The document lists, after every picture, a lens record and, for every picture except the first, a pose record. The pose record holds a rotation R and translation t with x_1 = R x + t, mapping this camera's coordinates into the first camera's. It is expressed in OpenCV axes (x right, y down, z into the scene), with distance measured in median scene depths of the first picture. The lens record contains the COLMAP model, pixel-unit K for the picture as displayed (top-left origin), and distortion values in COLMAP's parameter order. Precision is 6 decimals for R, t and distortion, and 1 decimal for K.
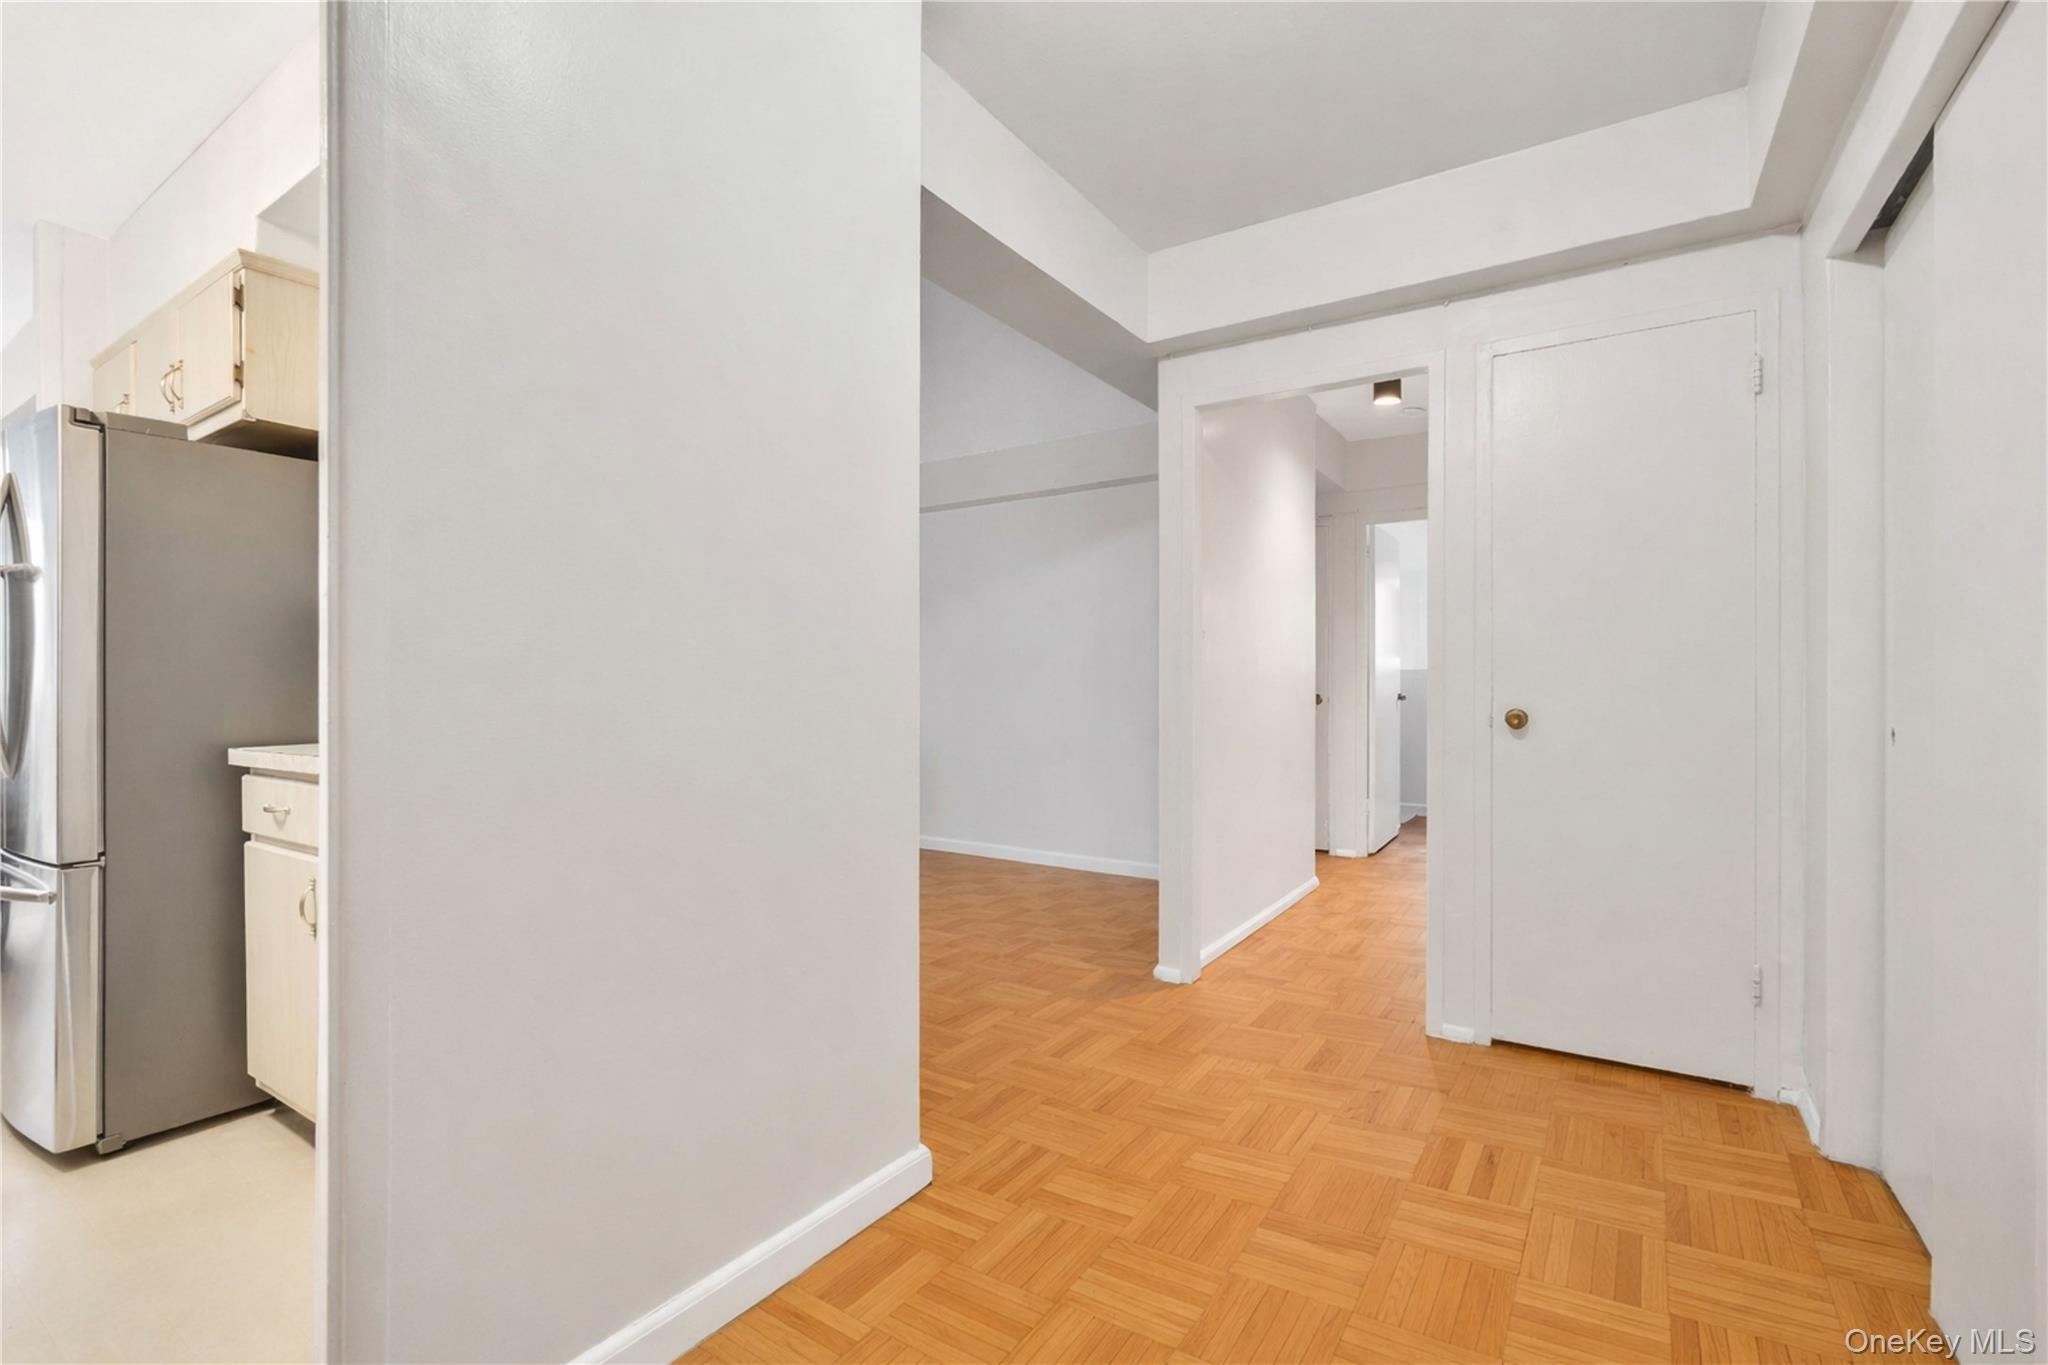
lens RADIAL K [[885.1, 0, 1033.8], [0, 885.1, 679.4], [0, 0, 1]] dist [-0.003932, 0.000772]
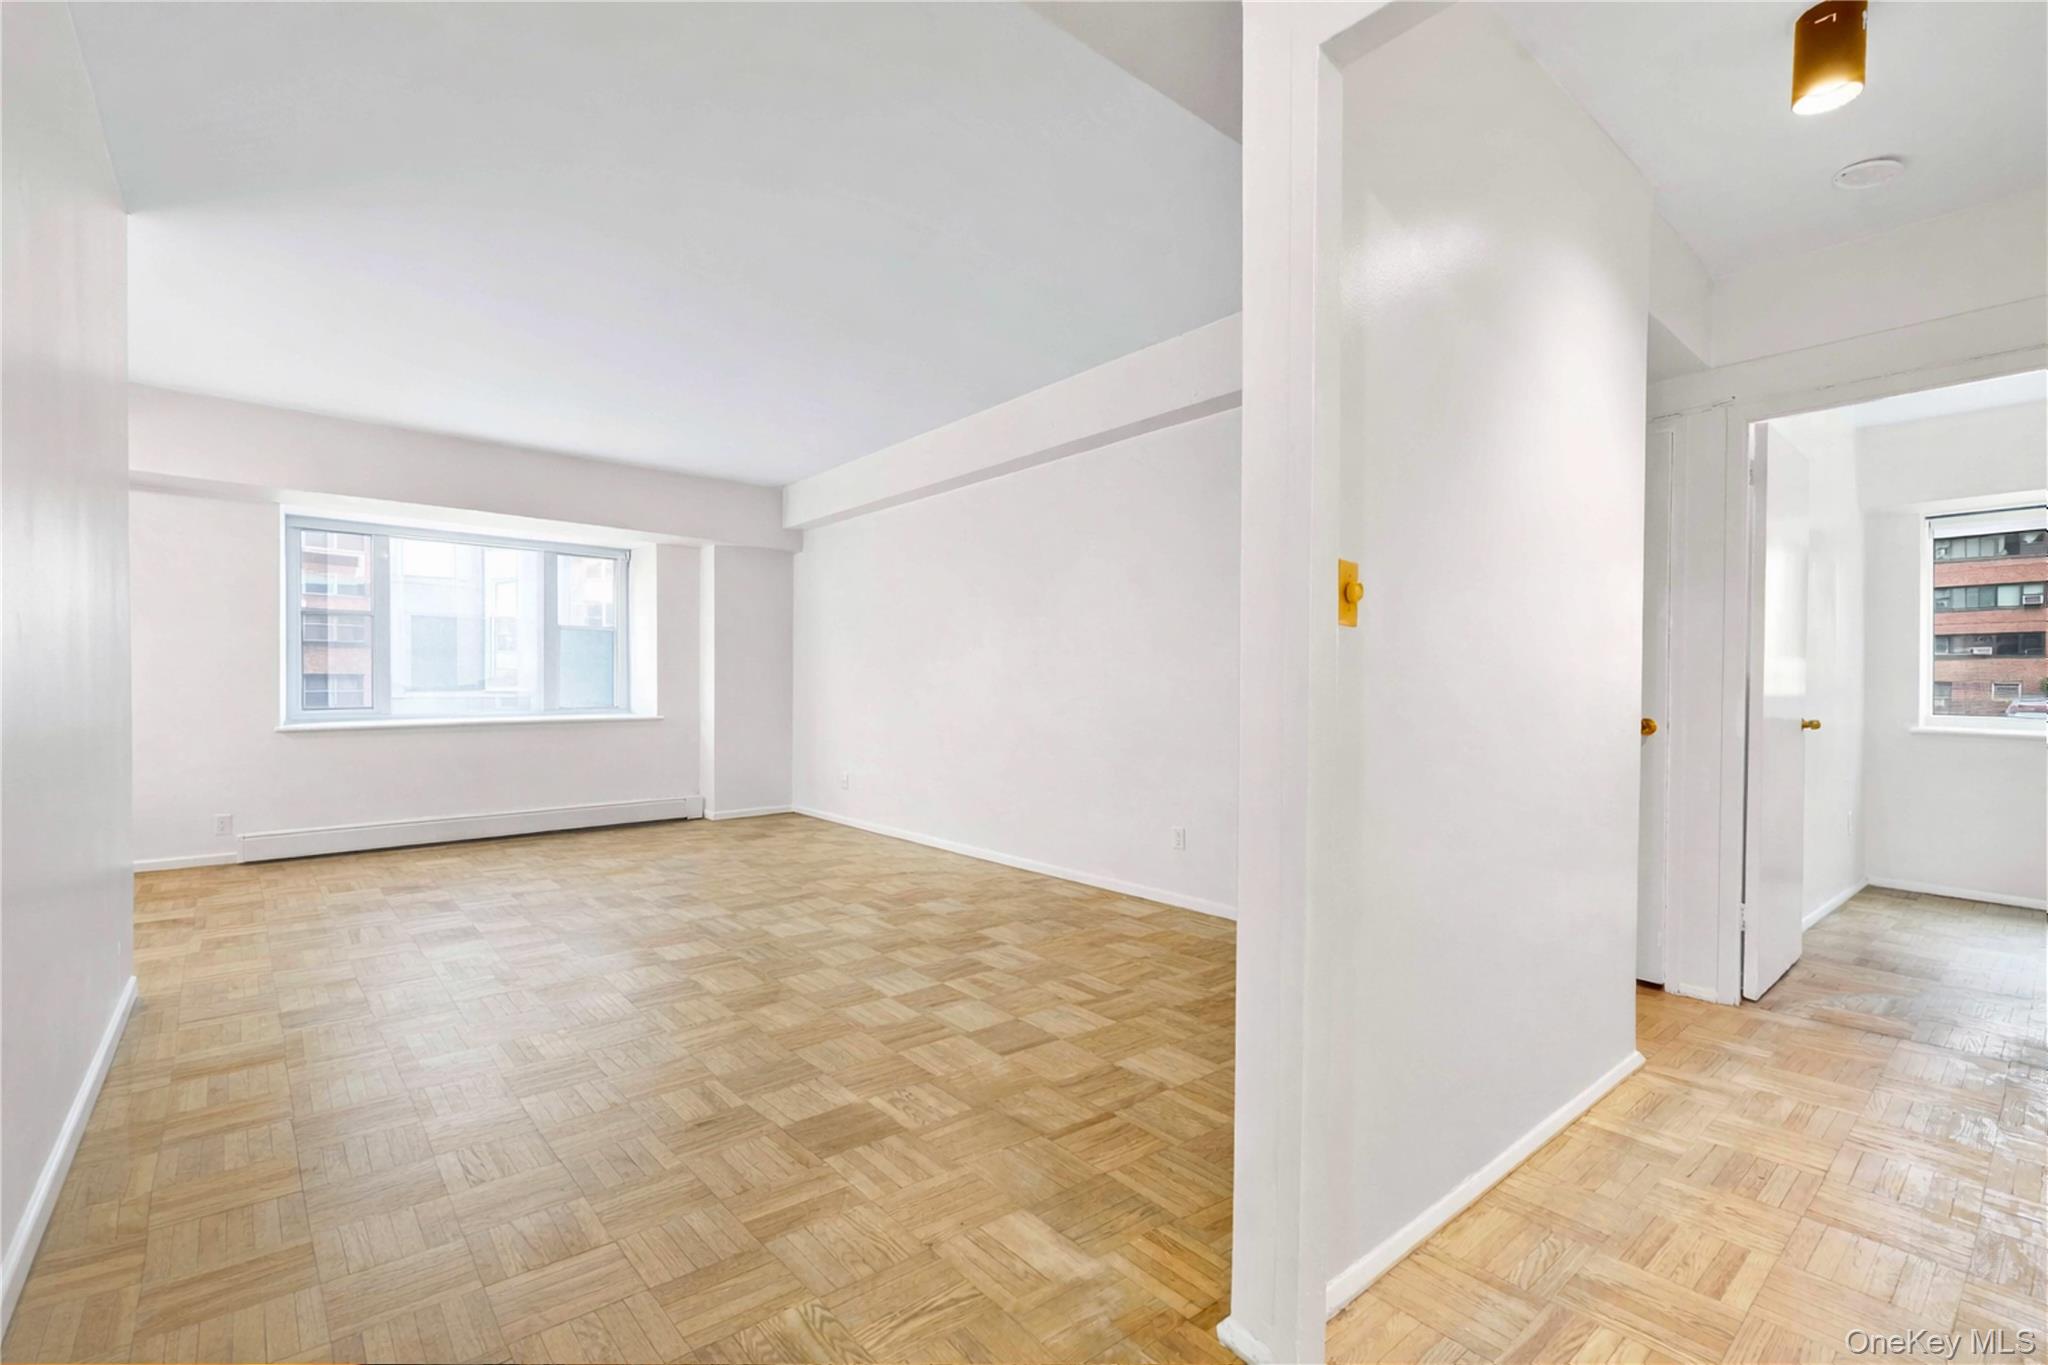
lens RADIAL K [[885.1, 0, 1025.2], [0, 885.1, 693.4], [0, 0, 1]] dist [-0.003932, 0.000772]
pose [[0.954288, 0.010397, -0.298709, 0.103893], [-0.008172, 0.999929, 0.008696, -0.001507], [0.298778, -0.005858, 0.954305, 0.320763]]
